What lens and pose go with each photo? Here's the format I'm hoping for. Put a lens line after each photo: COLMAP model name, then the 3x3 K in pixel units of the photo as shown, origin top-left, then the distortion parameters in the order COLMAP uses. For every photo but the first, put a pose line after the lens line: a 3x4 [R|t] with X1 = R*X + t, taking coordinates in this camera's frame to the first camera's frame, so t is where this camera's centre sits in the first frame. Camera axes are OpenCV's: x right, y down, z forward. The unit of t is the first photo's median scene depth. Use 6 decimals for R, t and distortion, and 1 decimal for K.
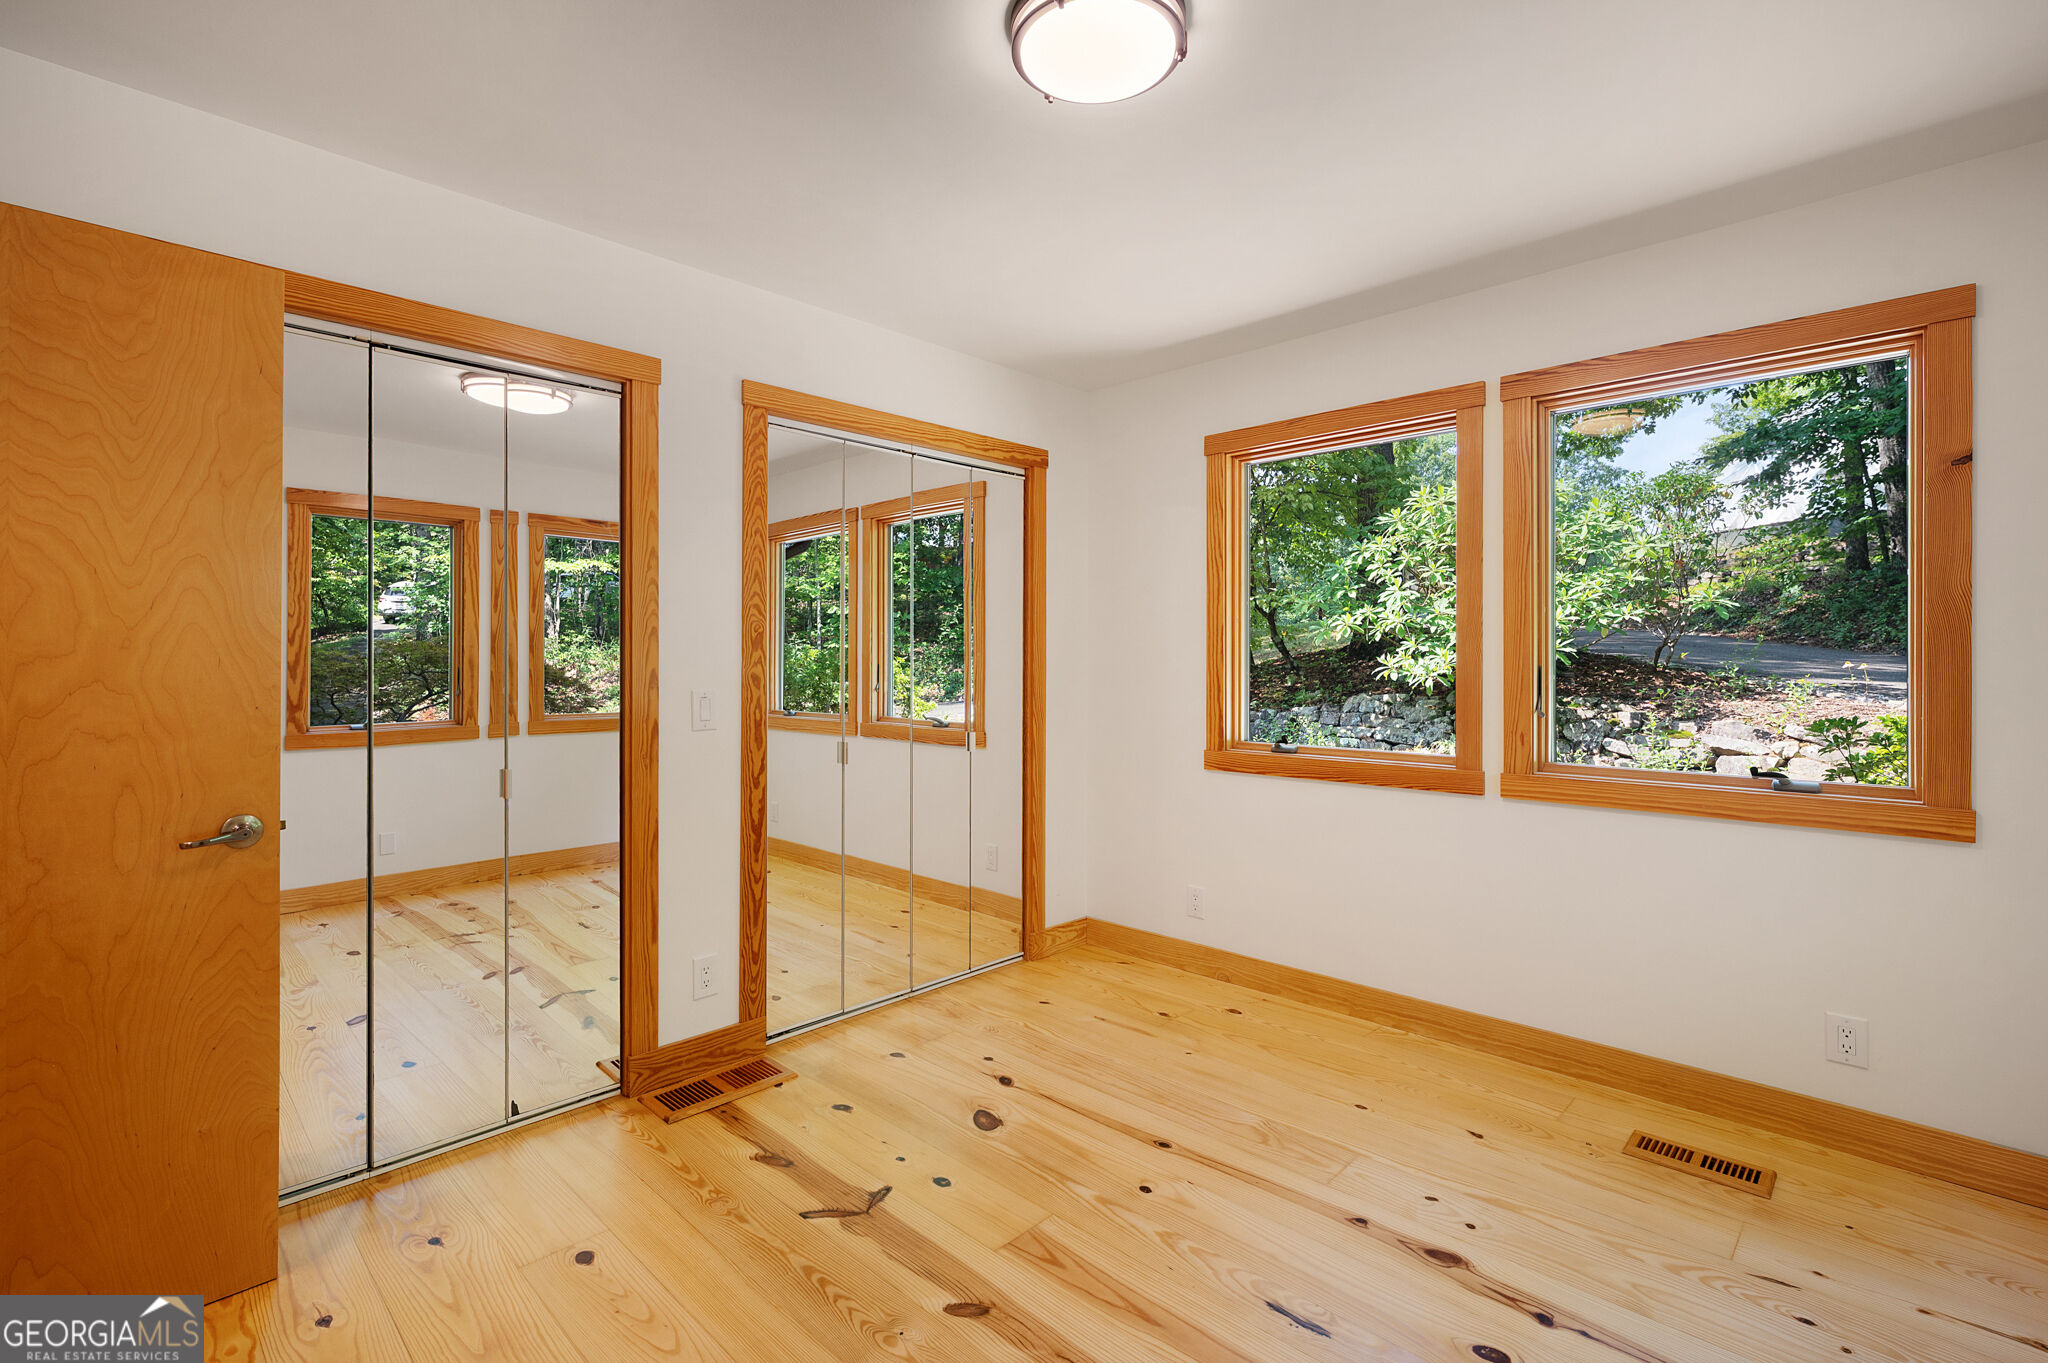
lens RADIAL K [[926.9, 0, 1014.1], [0, 926.9, 669.0], [0, 0, 1]] dist [-0.001292, 0.000028]
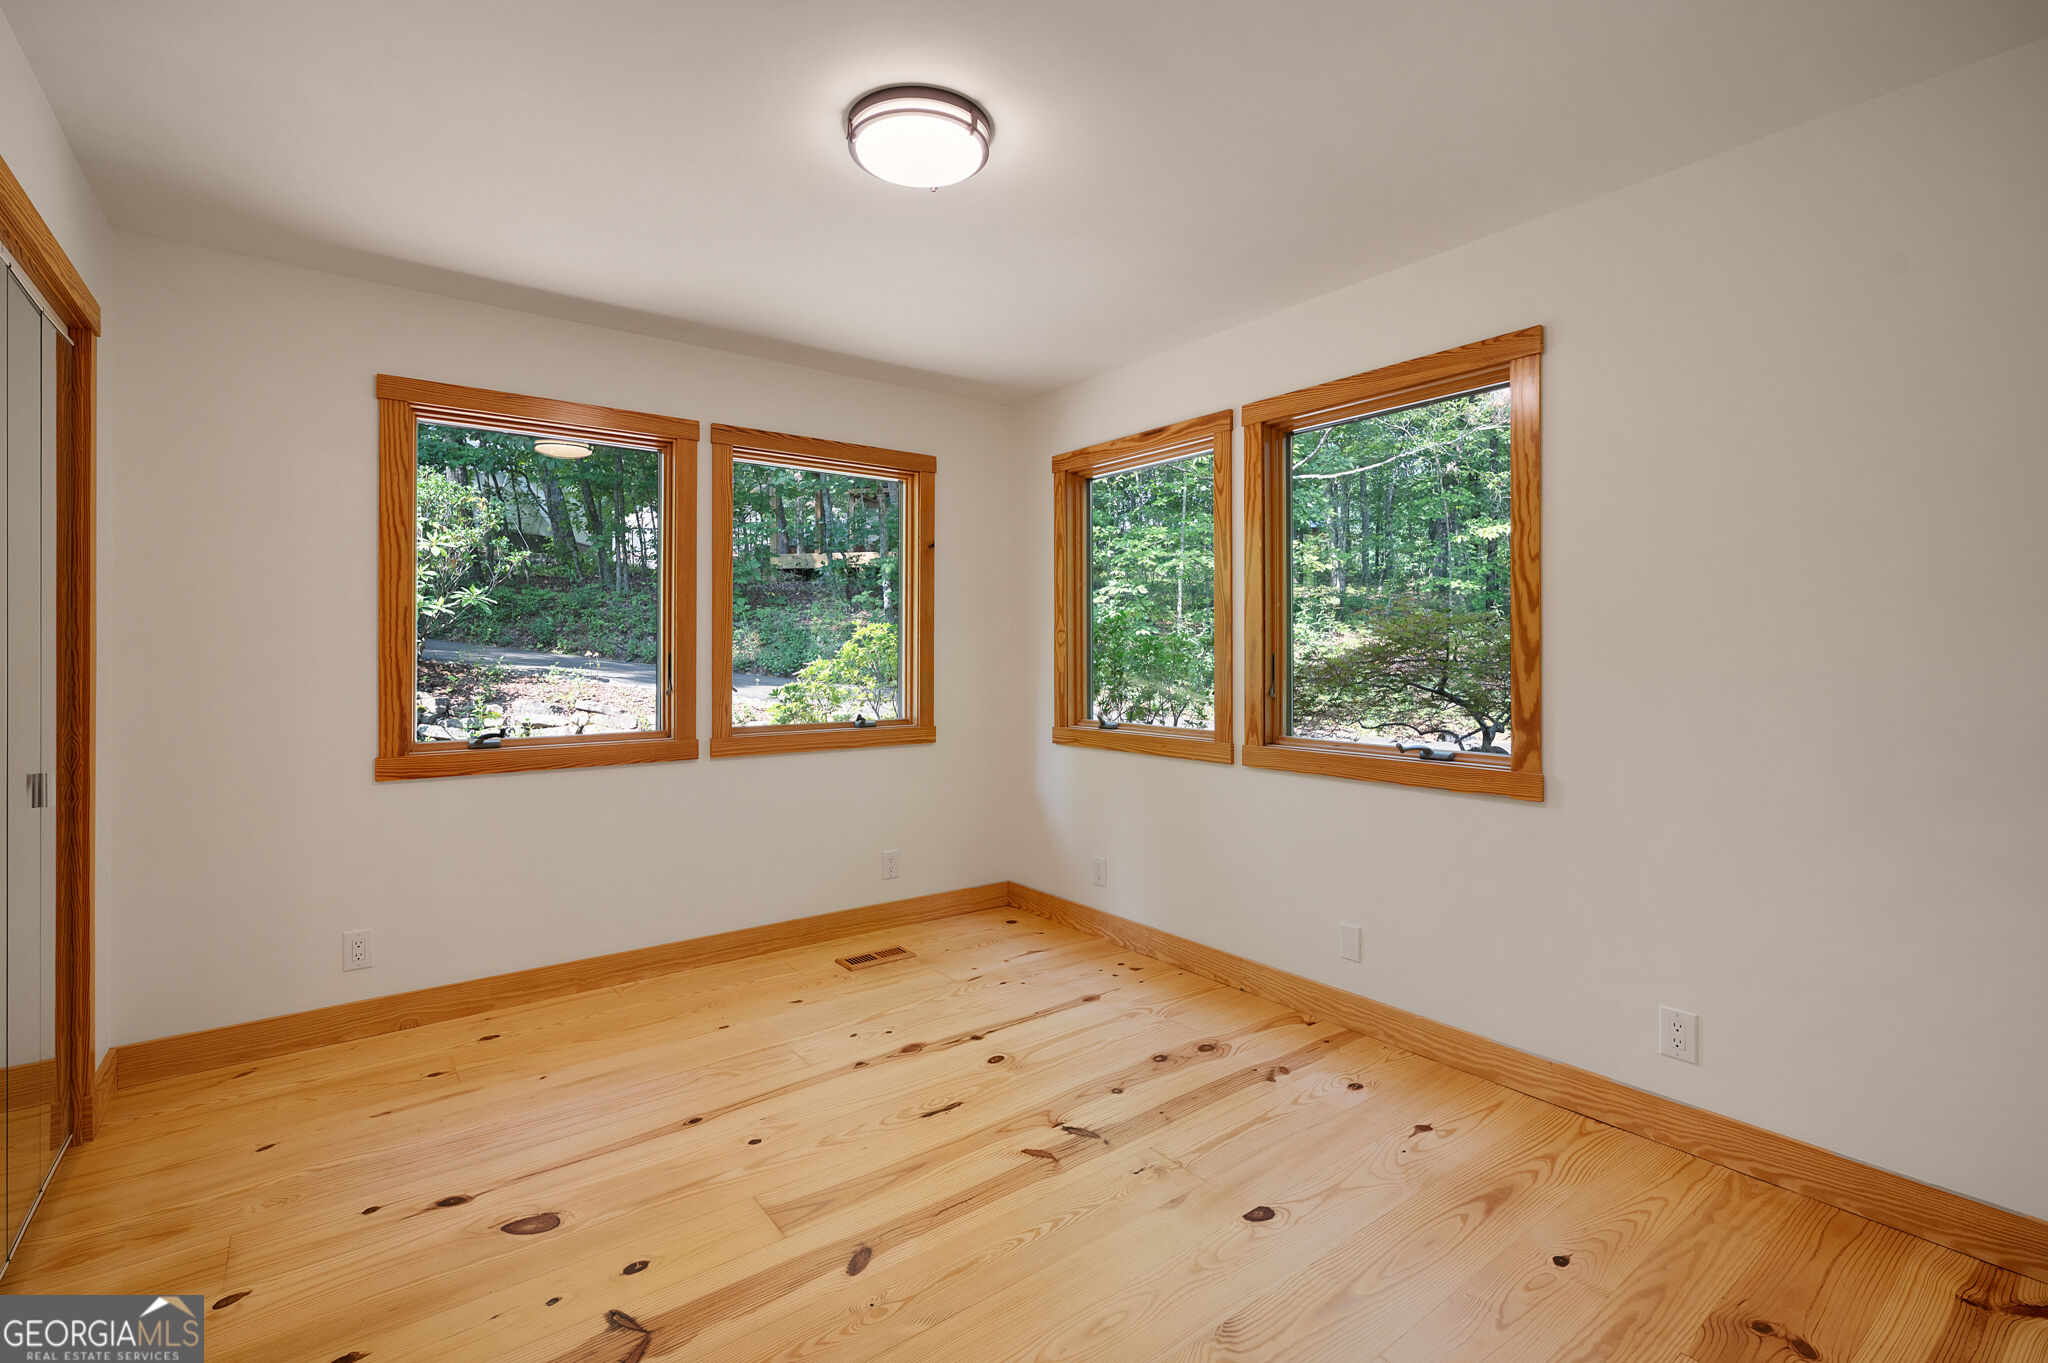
lens RADIAL K [[926.9, 0, 1014.9], [0, 926.9, 664.2], [0, 0, 1]] dist [-0.001292, 0.000028]
pose [[0.143706, -0.013699, 0.989526, -0.717932], [0.008772, 0.999883, 0.012568, -0.001245], [-0.989581, 0.006875, 0.143810, 0.450217]]
